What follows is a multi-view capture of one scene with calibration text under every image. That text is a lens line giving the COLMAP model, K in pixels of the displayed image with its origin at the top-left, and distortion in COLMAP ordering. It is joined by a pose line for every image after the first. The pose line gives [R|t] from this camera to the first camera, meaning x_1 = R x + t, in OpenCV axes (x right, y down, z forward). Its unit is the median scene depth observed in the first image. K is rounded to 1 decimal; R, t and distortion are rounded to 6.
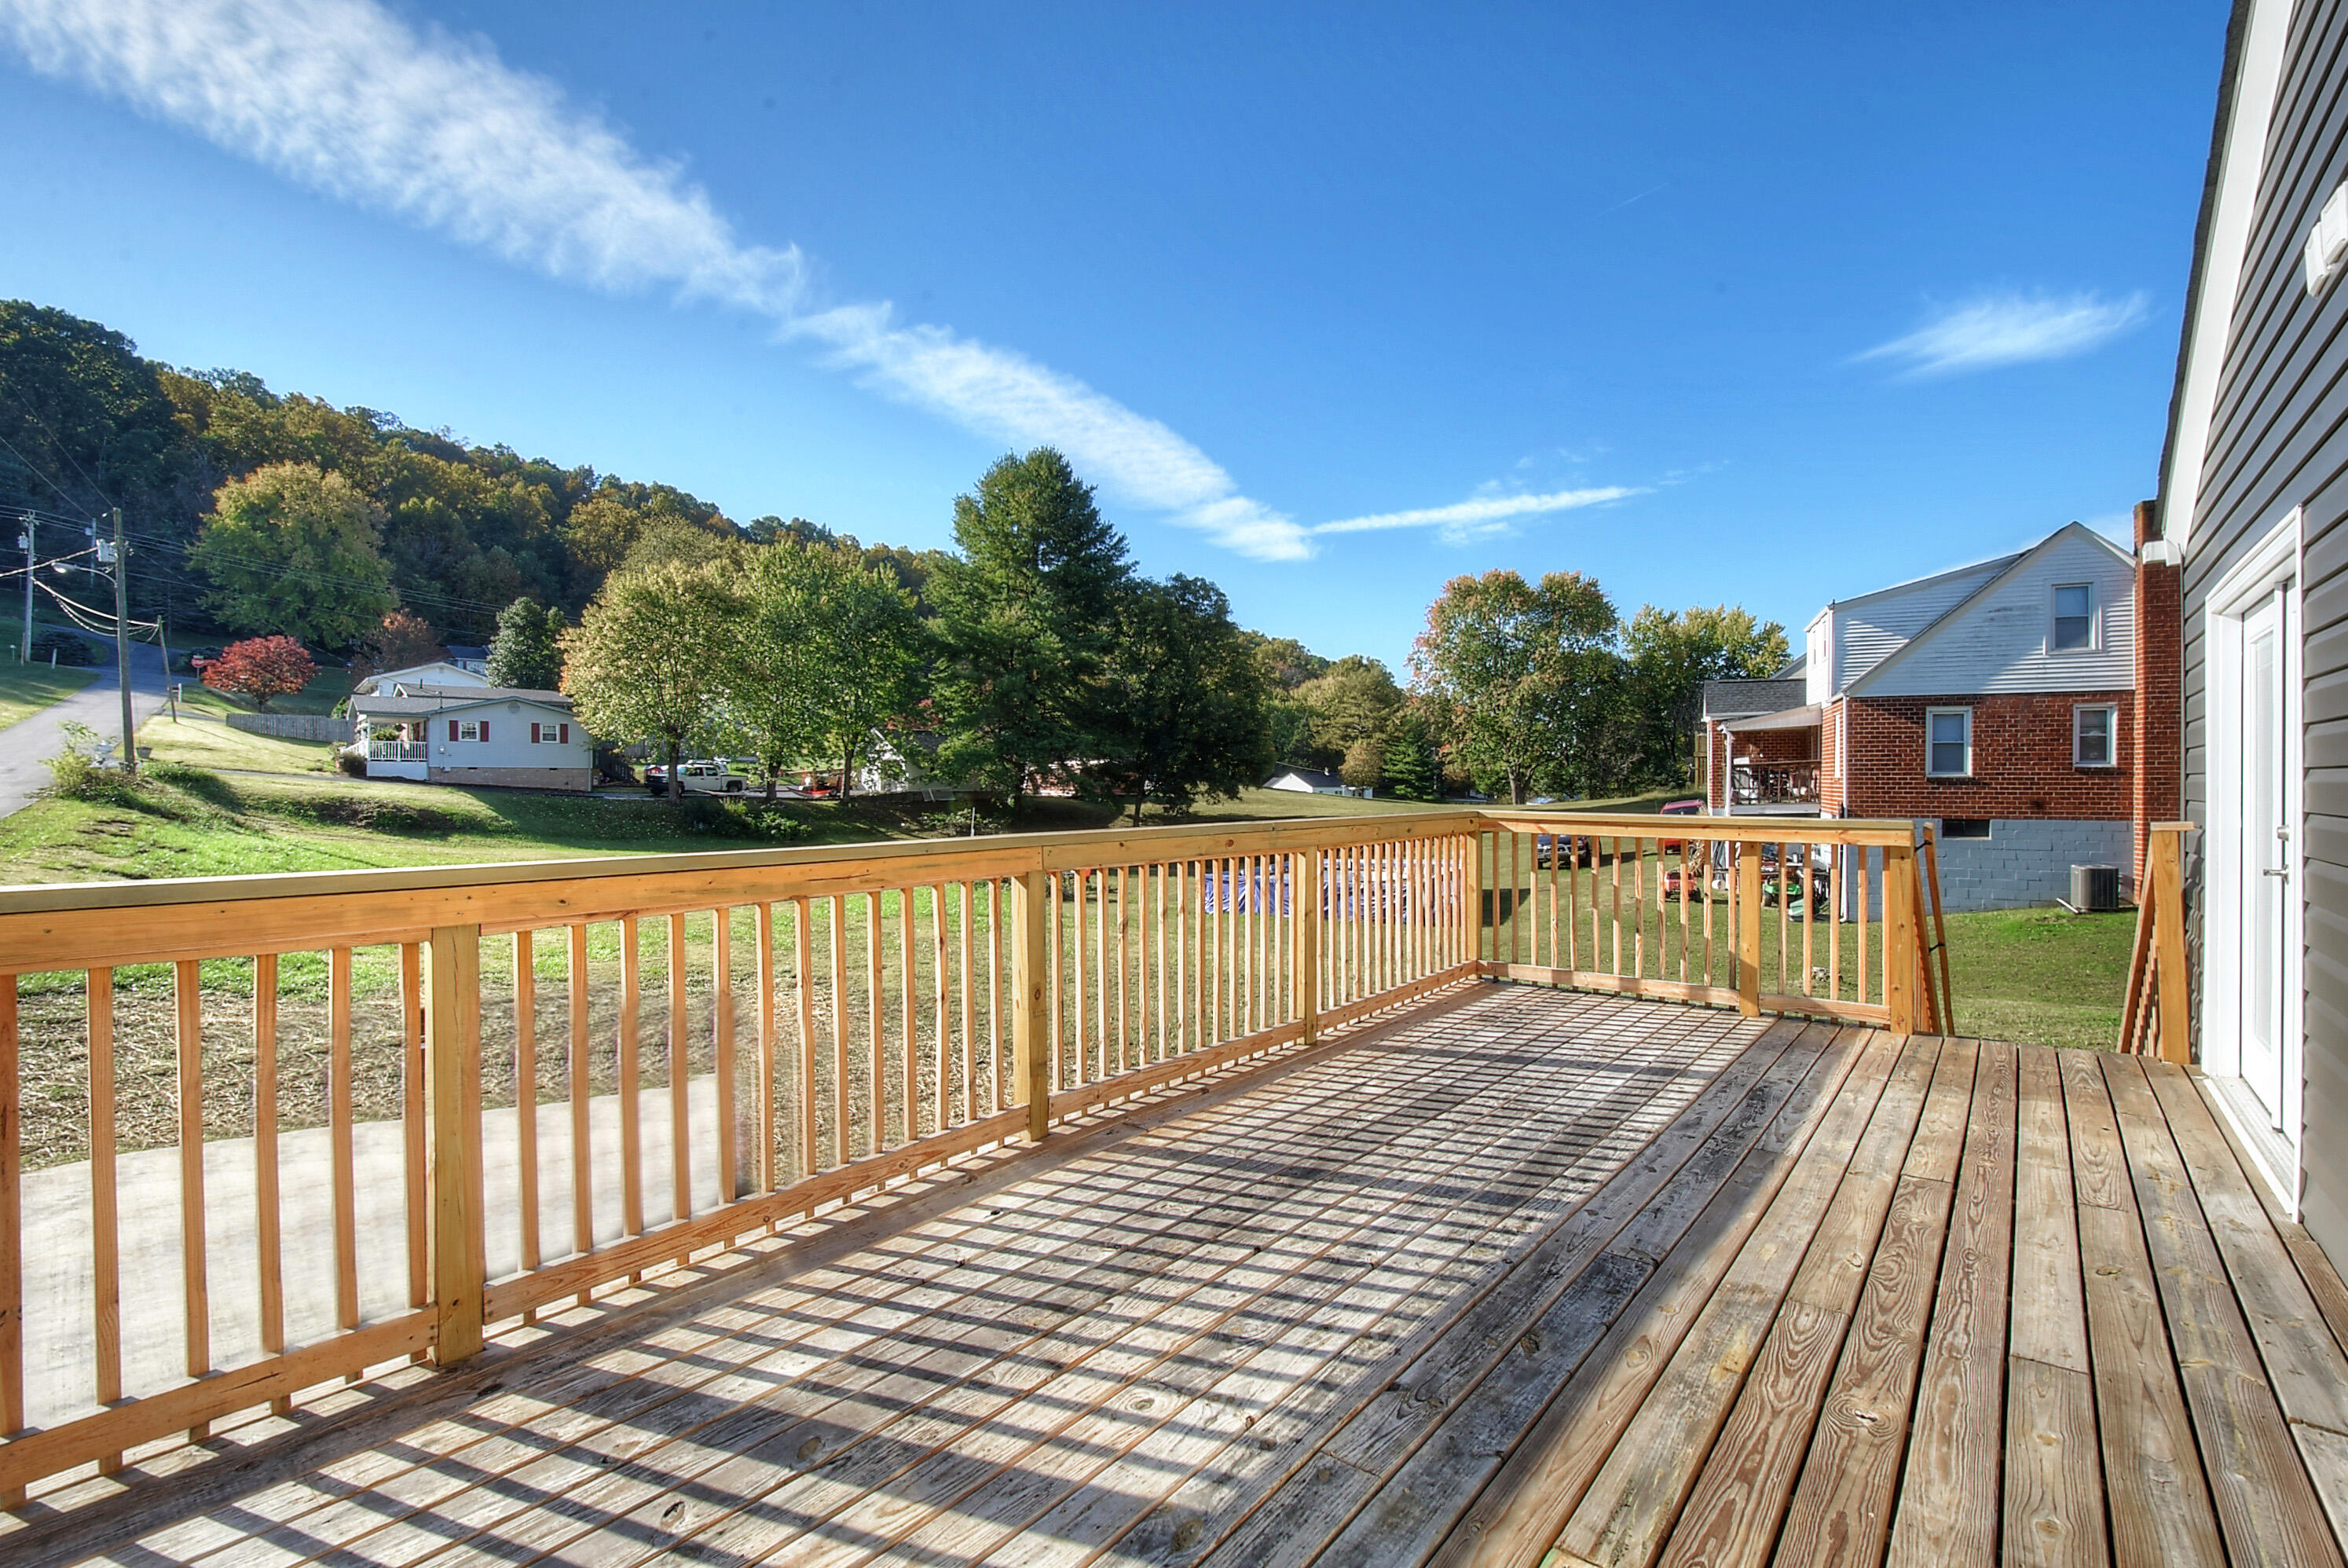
lens RADIAL K [[1043.0, 0, 1175.3], [0, 1043.0, 780.7], [0, 0, 1]] dist [-0.002901, -0.000174]
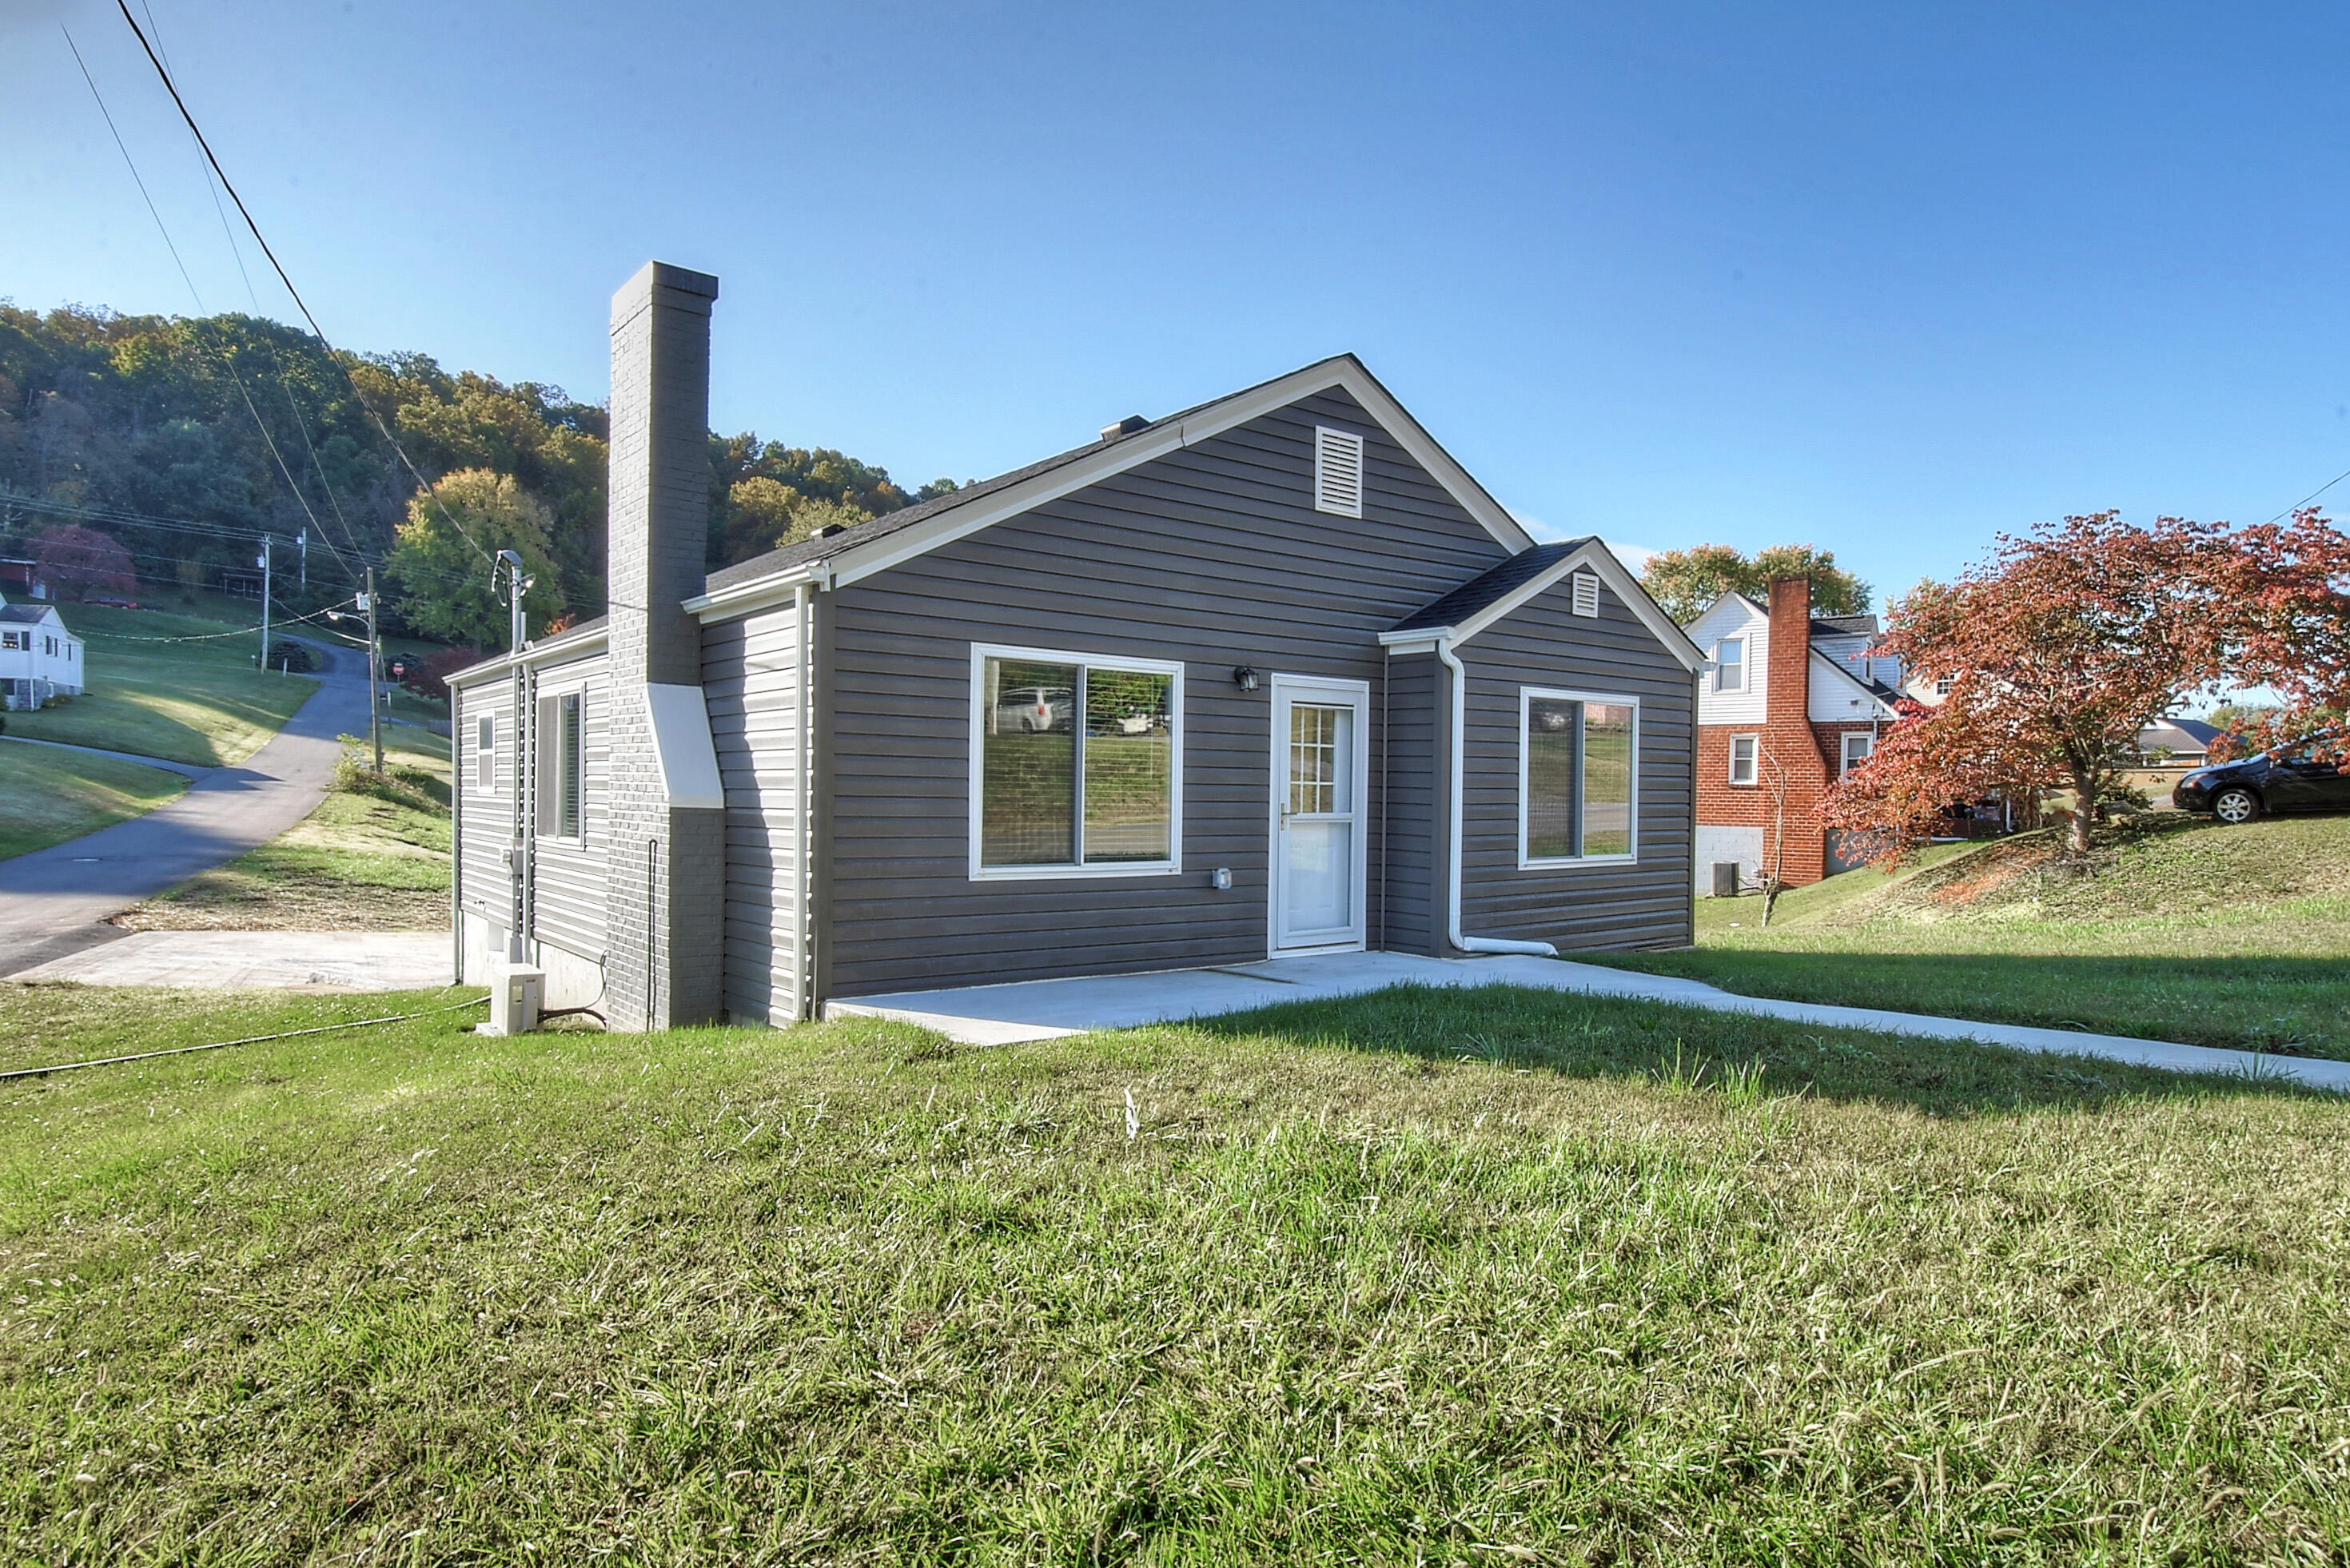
lens RADIAL K [[1329.2, 0, 1190.0], [0, 1329.2, 814.7], [0, 0, 1]] dist [-0.004639, 0.006957]
pose [[0.979906, 0.014004, -0.198968, 0.114508], [-0.009918, 0.999719, 0.021517, -0.000581], [0.199213, -0.019111, 0.979770, -0.153945]]
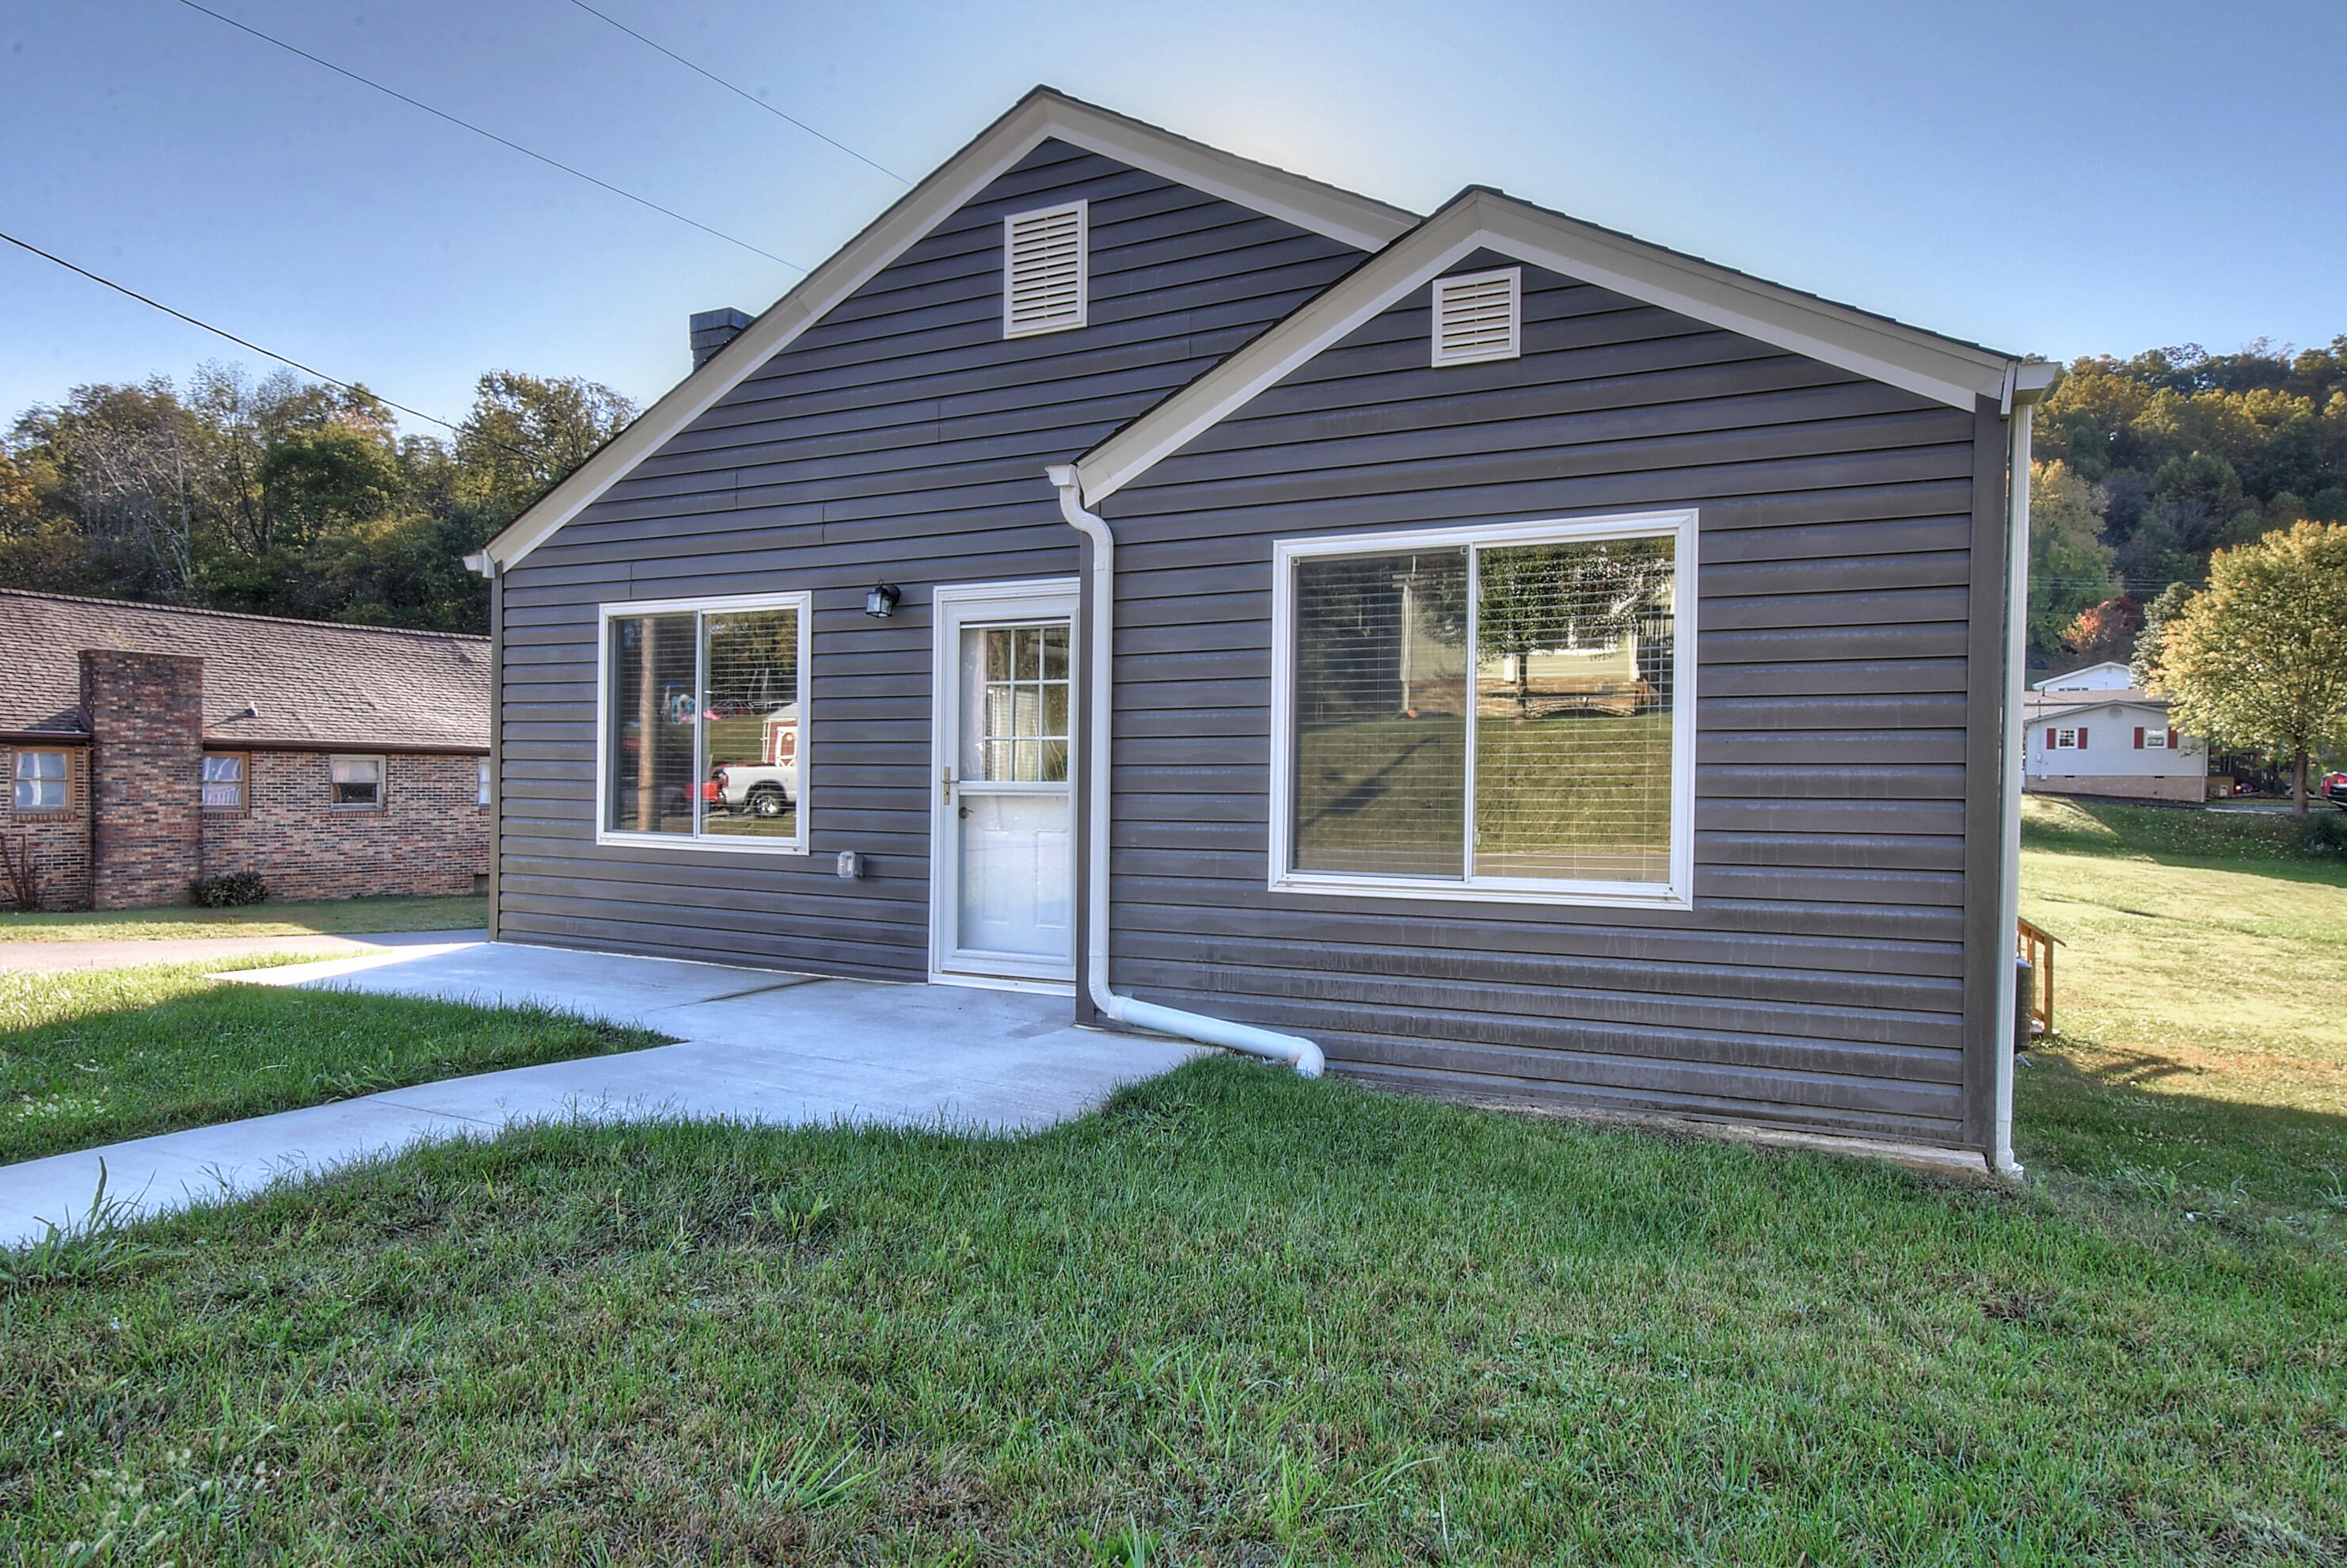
lens RADIAL K [[1327.7, 0, 1182.1], [0, 1327.7, 797.3], [0, 0, 1]] dist [-0.004639, 0.006957]
pose [[0.243653, 0.011284, -0.969797, 0.175335], [-0.009084, 0.999915, 0.009352, 0.001562], [0.969820, 0.006531, 0.243735, -0.056763]]
